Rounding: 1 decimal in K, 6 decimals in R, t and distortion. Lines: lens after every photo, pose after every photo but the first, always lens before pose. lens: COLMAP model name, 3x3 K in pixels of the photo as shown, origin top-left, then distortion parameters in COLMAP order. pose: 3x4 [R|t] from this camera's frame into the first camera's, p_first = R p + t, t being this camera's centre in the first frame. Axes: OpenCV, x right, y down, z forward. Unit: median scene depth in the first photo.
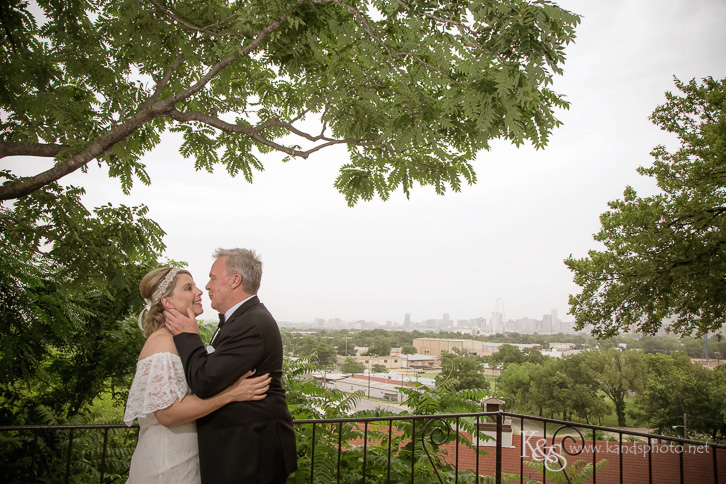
lens RADIAL K [[513.1, 0, 363.0], [0, 513.1, 242.0], [0, 0, 1]] dist [-0.130572, 0.075453]
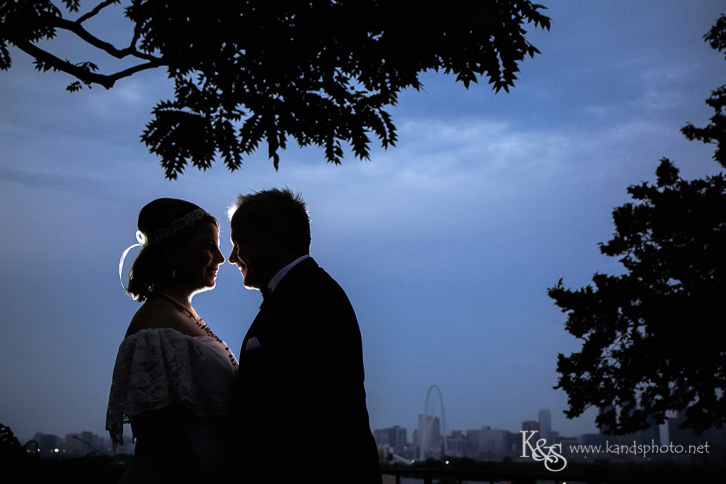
lens RADIAL K [[1075.3, 0, 363.0], [0, 1075.3, 242.0], [0, 0, 1]] dist [0.187459, 0.005353]
pose [[0.980906, 0.024057, 0.192990, -0.034615], [-0.019418, 0.999476, -0.025898, 0.019731], [-0.193512, 0.021656, 0.980859, -0.139821]]
